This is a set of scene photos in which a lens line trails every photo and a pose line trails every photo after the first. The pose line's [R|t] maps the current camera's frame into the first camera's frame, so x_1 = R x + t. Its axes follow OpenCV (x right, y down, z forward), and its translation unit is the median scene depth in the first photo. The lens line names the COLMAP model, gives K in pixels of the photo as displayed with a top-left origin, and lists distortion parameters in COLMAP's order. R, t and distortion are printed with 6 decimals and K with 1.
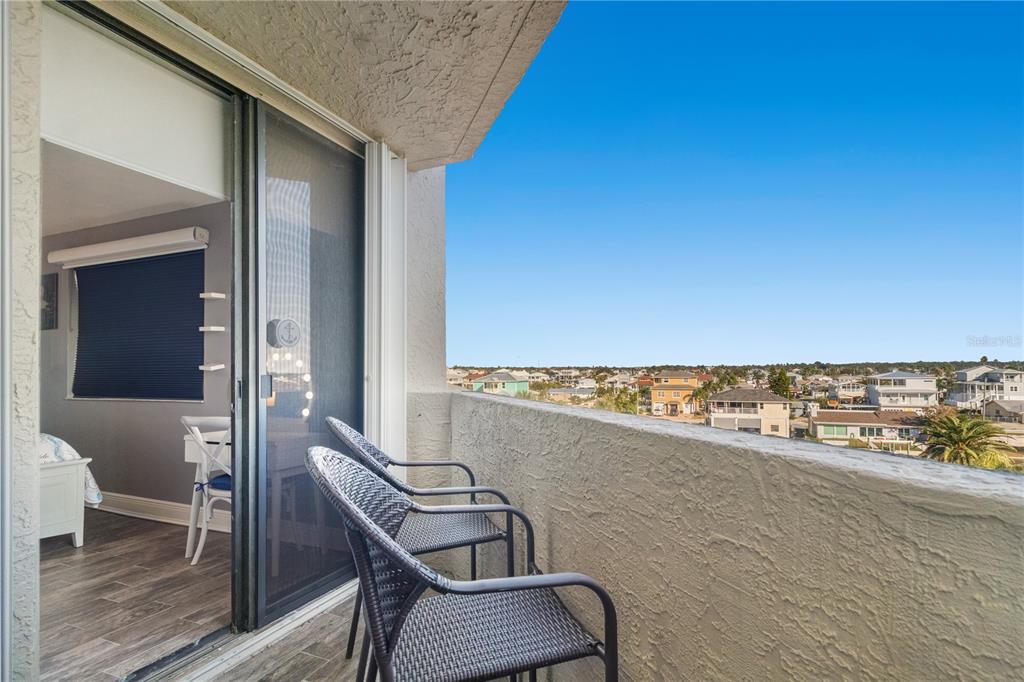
lens RADIAL K [[494.2, 0, 530.5], [0, 494.2, 365.3], [0, 0, 1]] dist [0.001111, 0.001184]
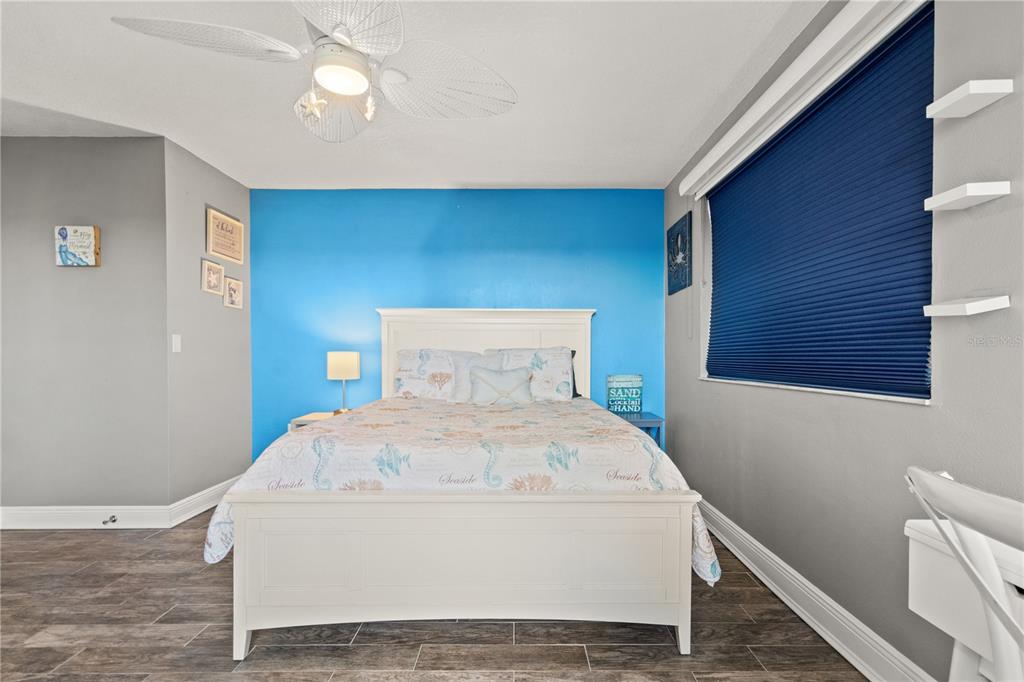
lens RADIAL K [[494.2, 0, 517.9], [0, 494.2, 357.8], [0, 0, 1]] dist [0.001111, 0.001184]
pose [[0.379177, 0.006562, -0.925301, -0.519643], [0.007420, 0.999921, 0.010132, 0.039445], [0.925295, -0.010708, 0.379098, 0.677965]]
